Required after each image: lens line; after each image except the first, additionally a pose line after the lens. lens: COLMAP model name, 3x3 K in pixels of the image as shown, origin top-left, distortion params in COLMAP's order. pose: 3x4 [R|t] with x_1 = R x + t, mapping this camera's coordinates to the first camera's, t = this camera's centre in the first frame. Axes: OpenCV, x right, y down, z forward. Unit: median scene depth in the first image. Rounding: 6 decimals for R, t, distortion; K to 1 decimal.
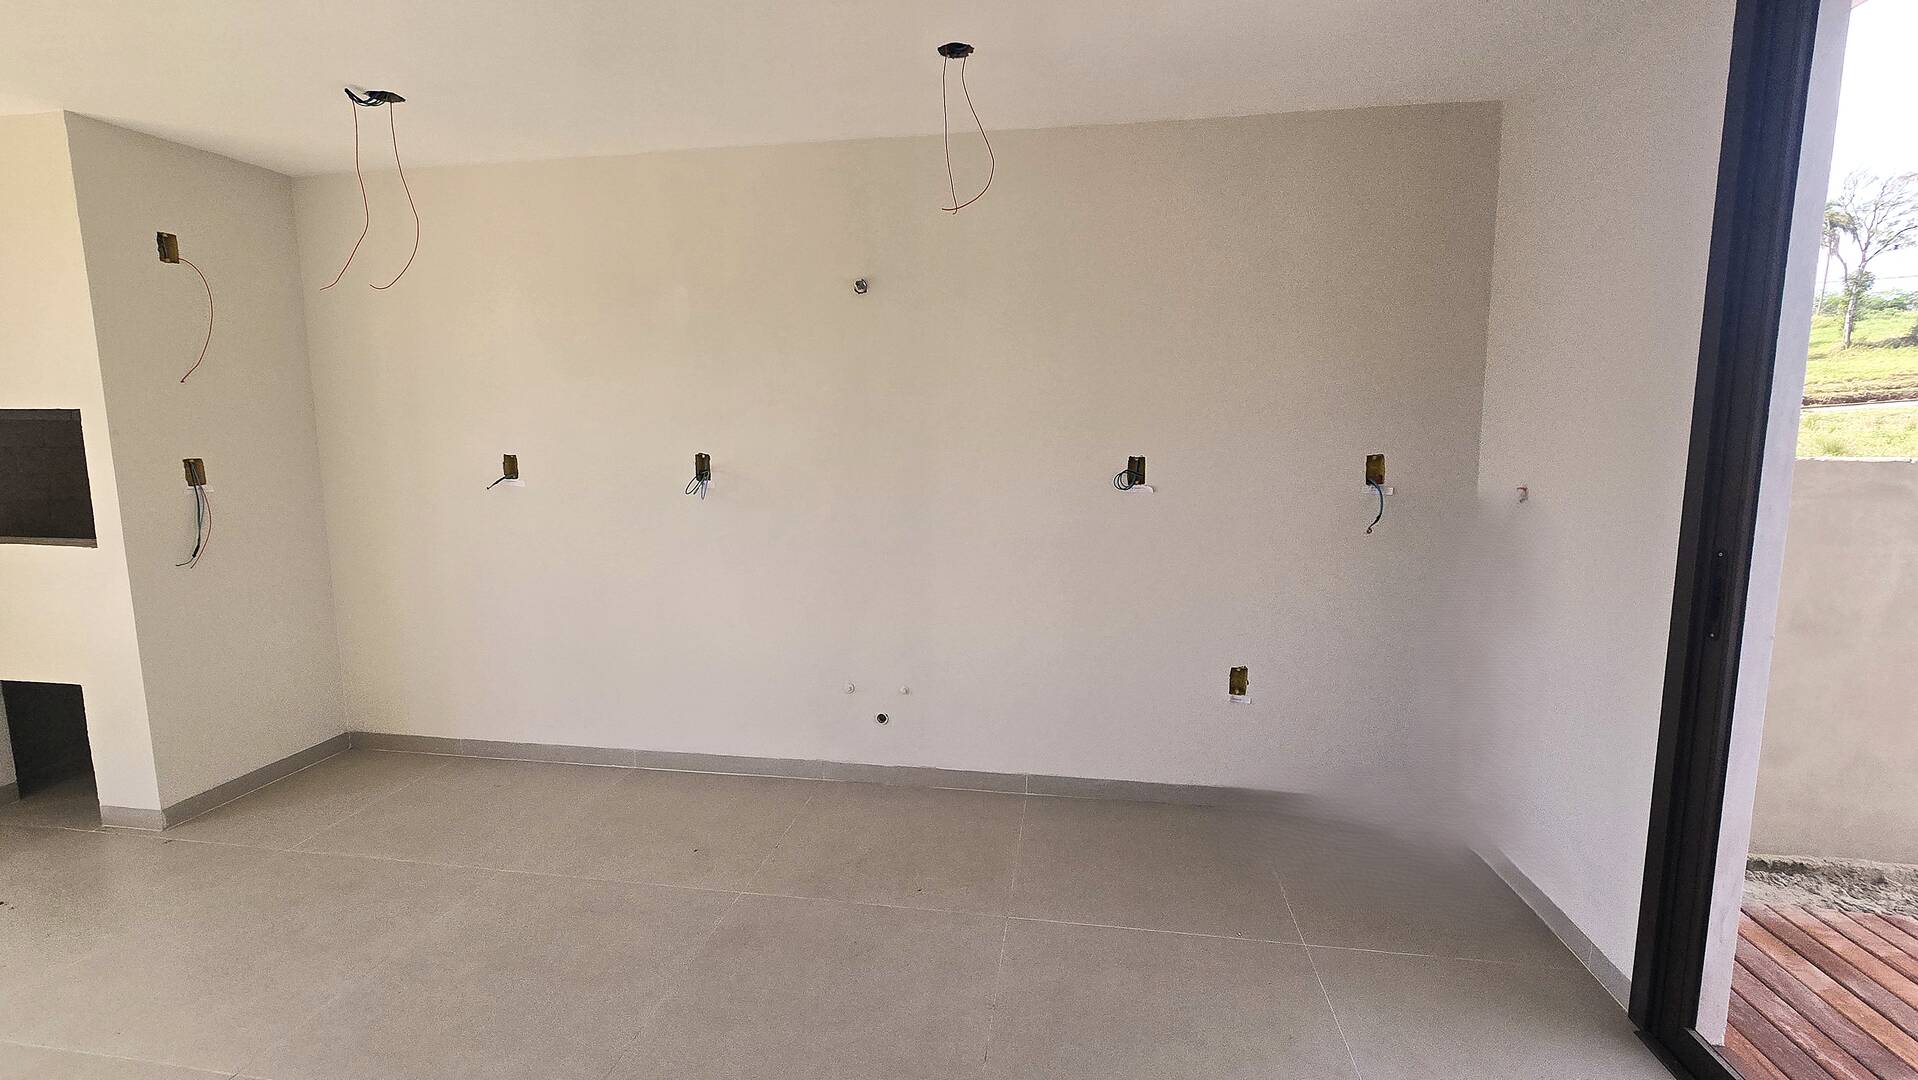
lens RADIAL K [[785.2, 0, 961.0], [0, 785.2, 518.9], [0, 0, 1]] dist [-0.002003, -0.000153]
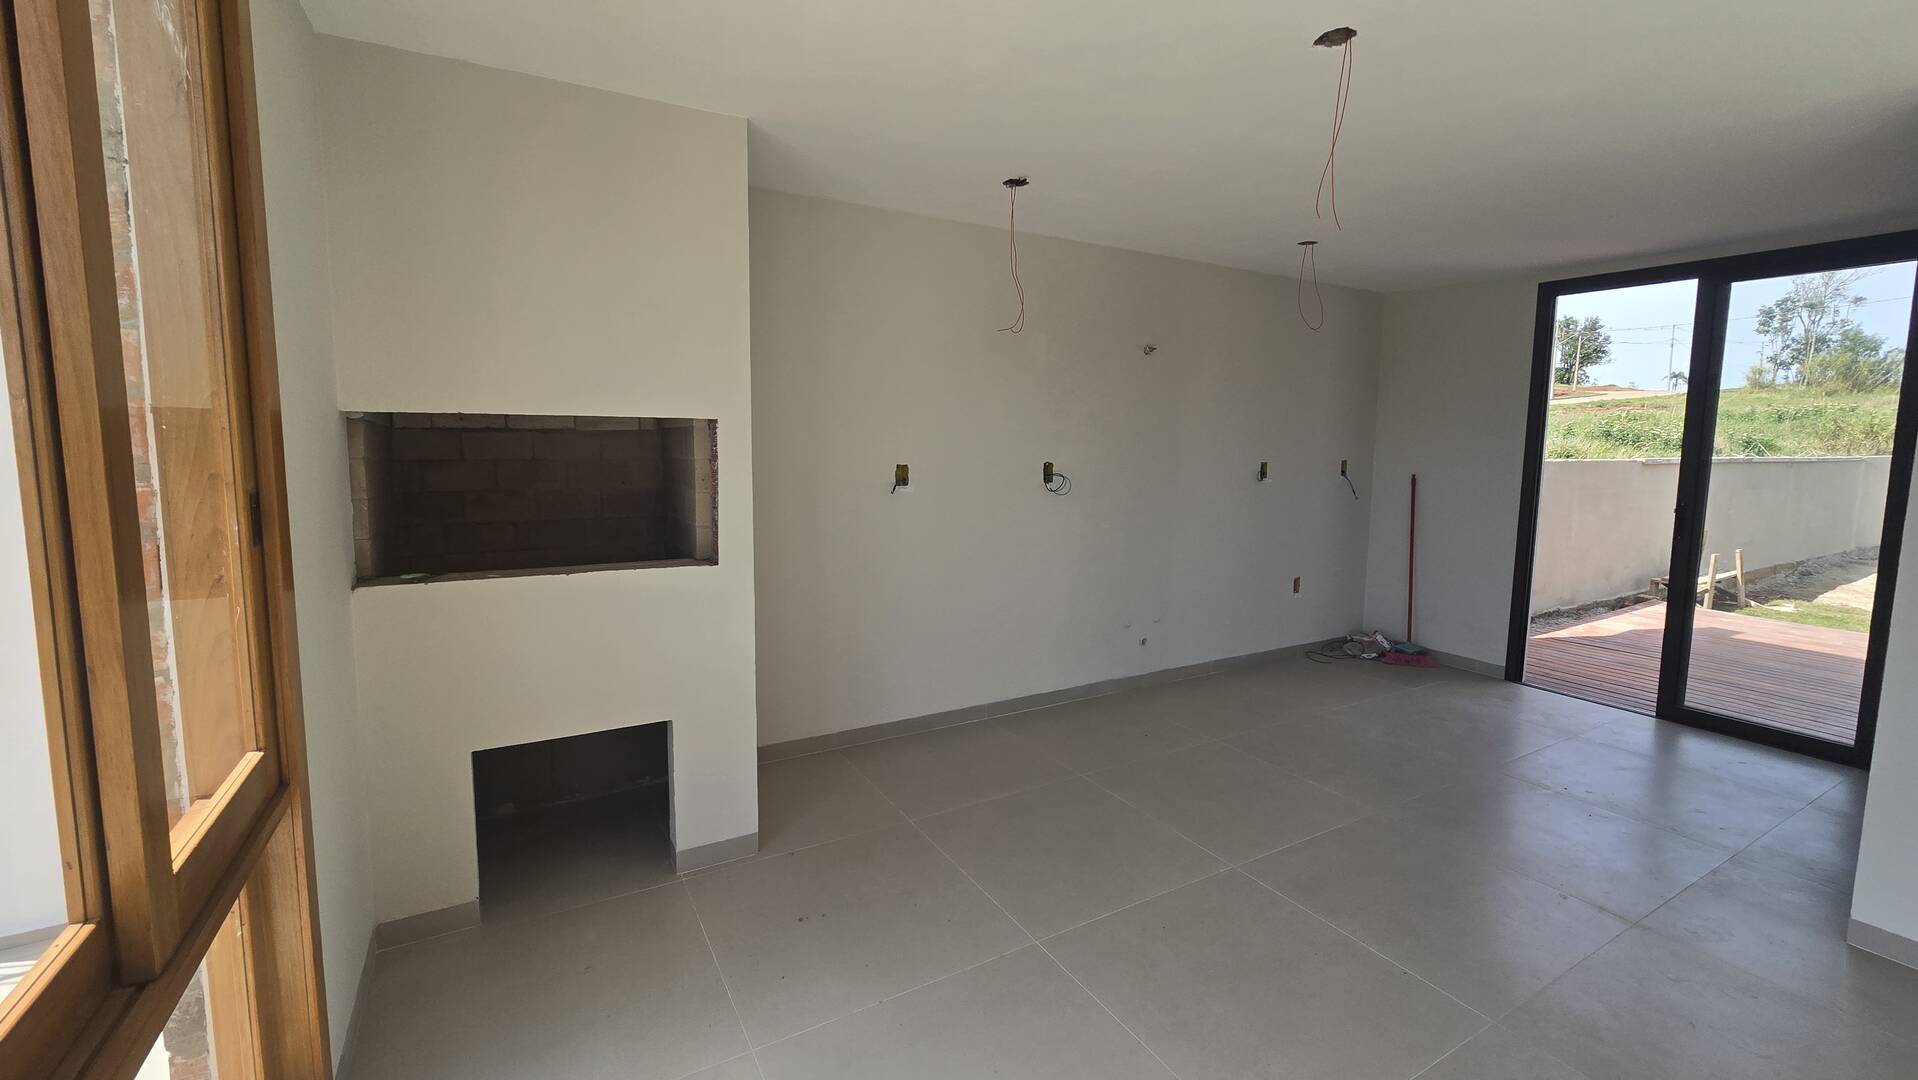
lens RADIAL K [[785.2, 0, 961.0], [0, 785.2, 518.9], [0, 0, 1]] dist [-0.002003, -0.000153]
pose [[0.777134, -0.052106, 0.627174, -1.398719], [0.058398, 0.998237, 0.010574, -0.011300], [-0.626620, 0.028408, 0.778807, 0.069905]]
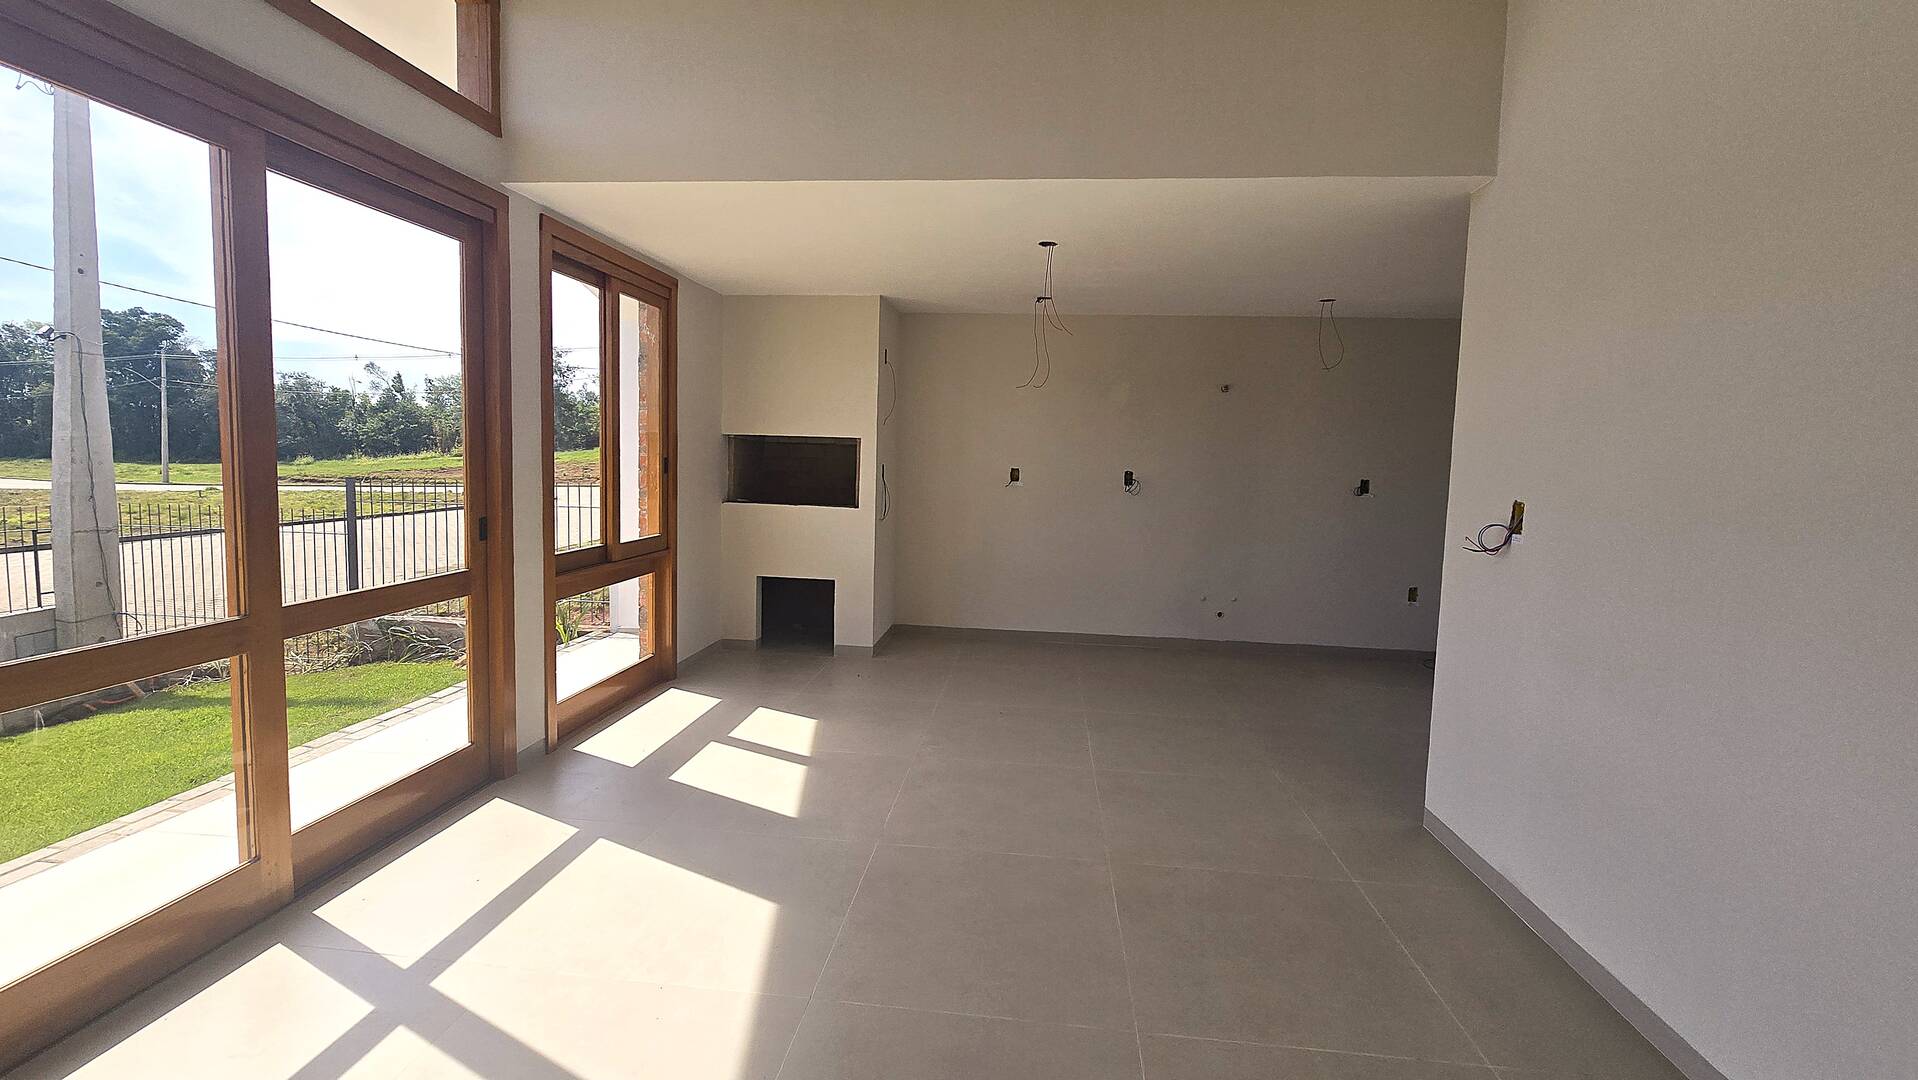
lens RADIAL K [[785.2, 0, 961.0], [0, 785.2, 518.9], [0, 0, 1]] dist [-0.002003, -0.000153]
pose [[0.998157, 0.029385, 0.053093, -0.906473], [-0.027395, 0.998908, -0.037836, 0.124437], [-0.054147, 0.036311, 0.997873, -0.934349]]
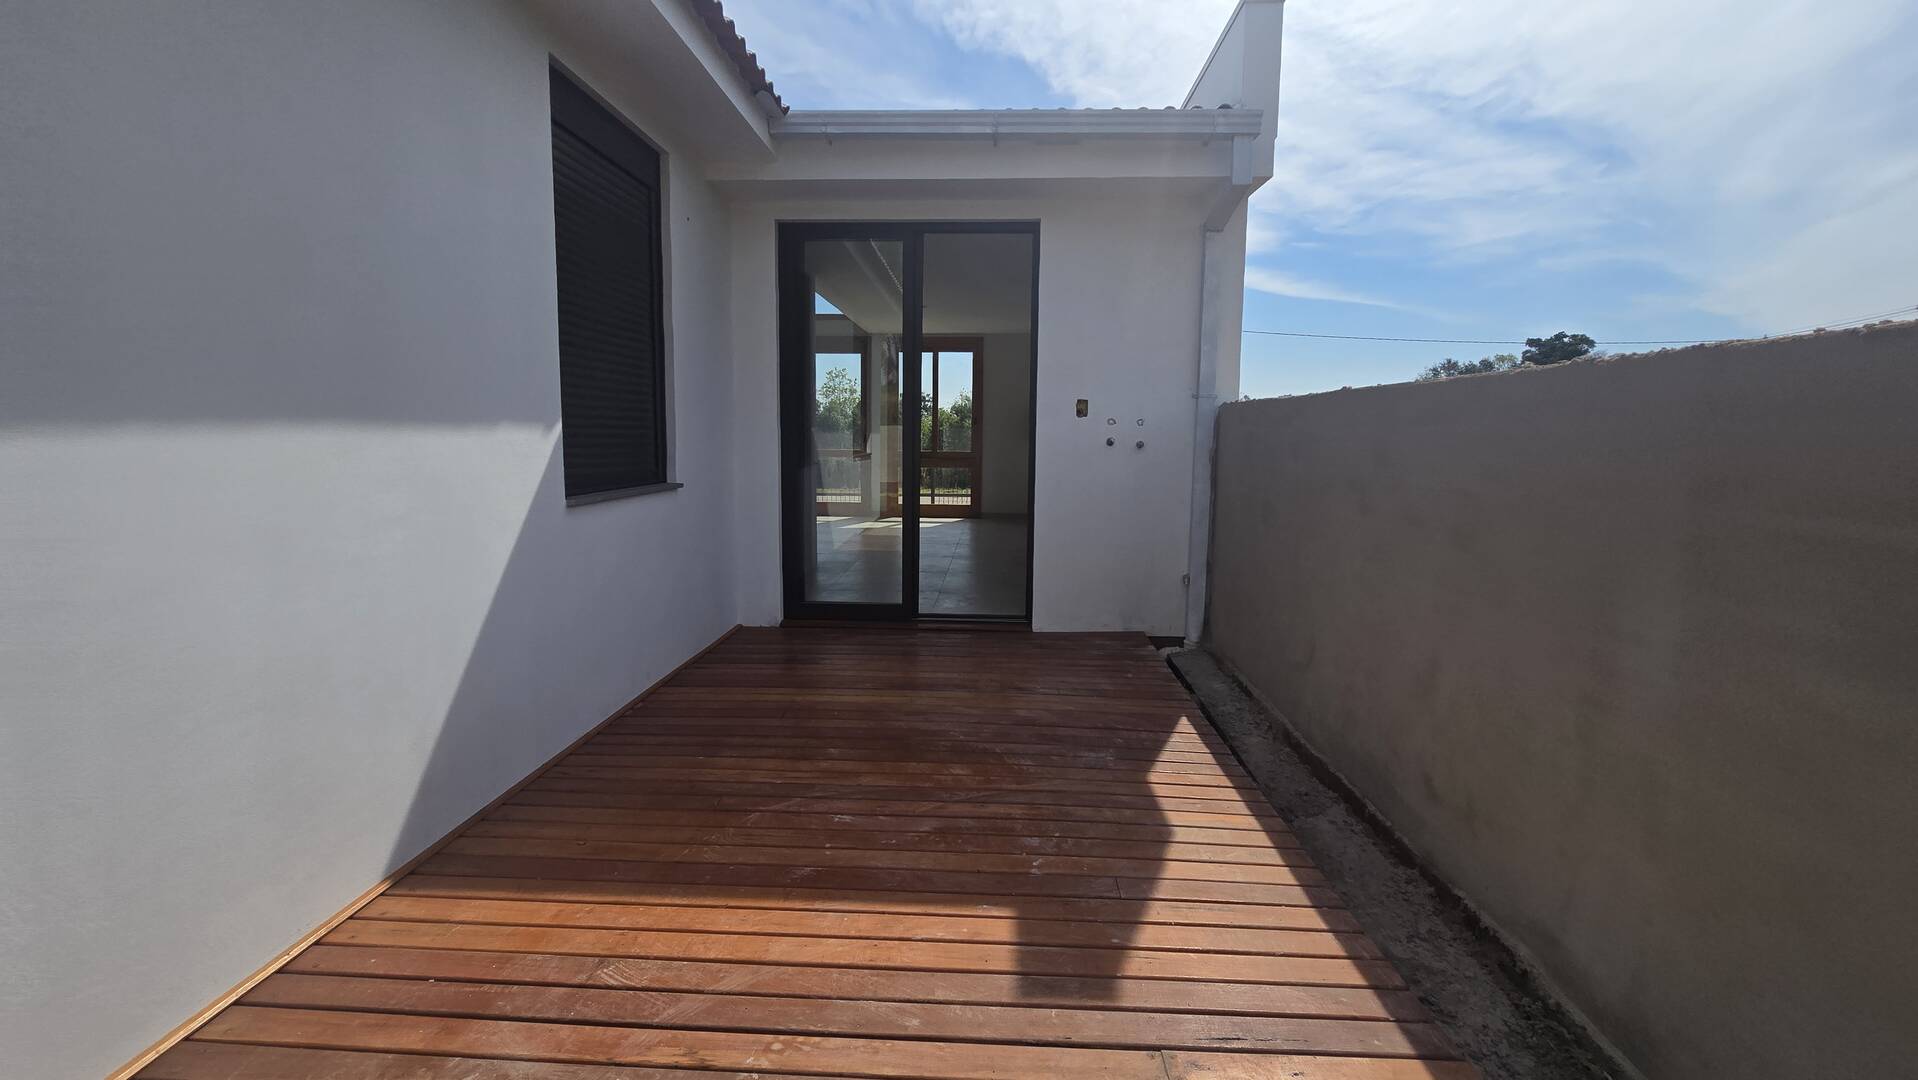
lens RADIAL K [[772.9, 0, 951.3], [0, 772.9, 525.8], [0, 0, 1]] dist [0.001530, 0.000220]
pose [[0.096971, 0.125126, -0.987391, 2.169189], [-0.129536, 0.985215, 0.112129, 0.059765], [0.986822, 0.117029, 0.111745, 0.271424]]
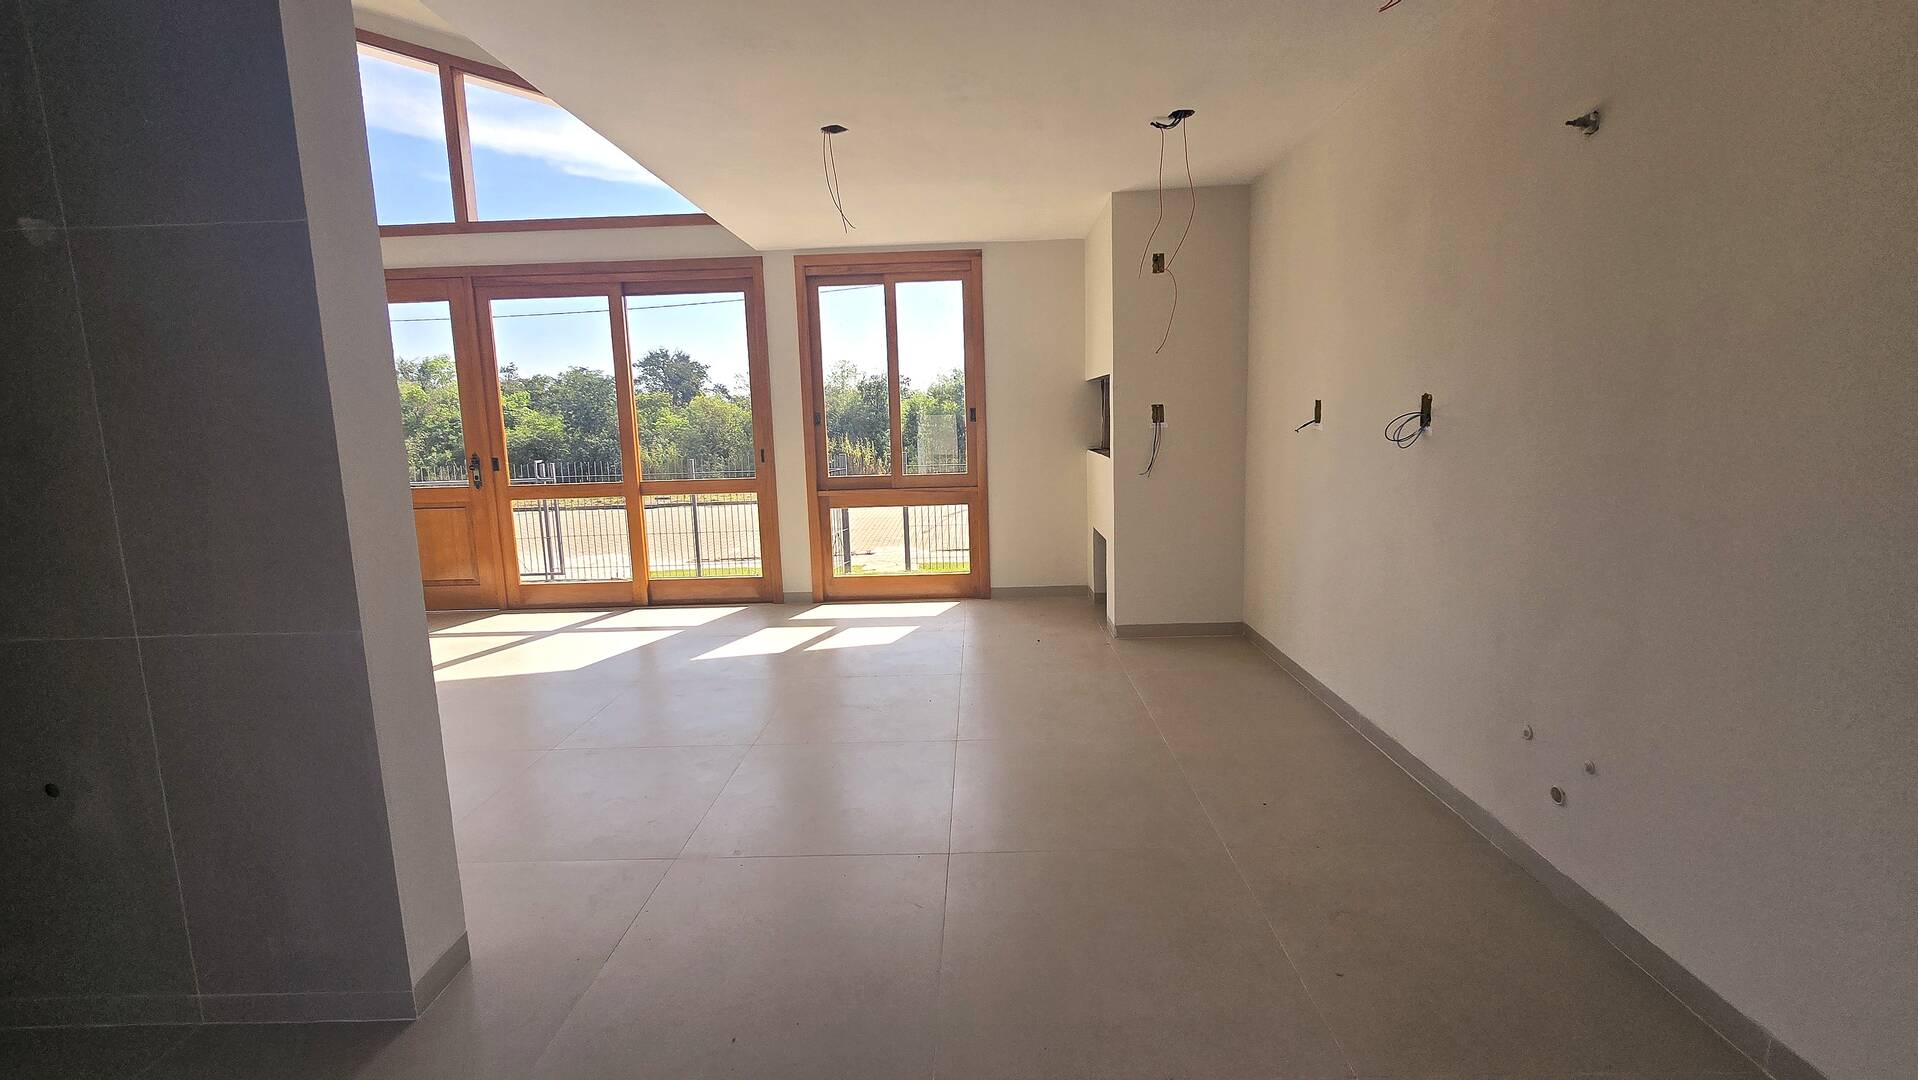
lens RADIAL K [[785.2, 0, 961.0], [0, 785.2, 518.9], [0, 0, 1]] dist [-0.002003, -0.000153]
pose [[0.137302, 0.133115, -0.981544, 0.471360], [-0.089012, 0.988578, 0.121618, -0.010654], [0.986522, 0.070671, 0.147583, 0.433205]]
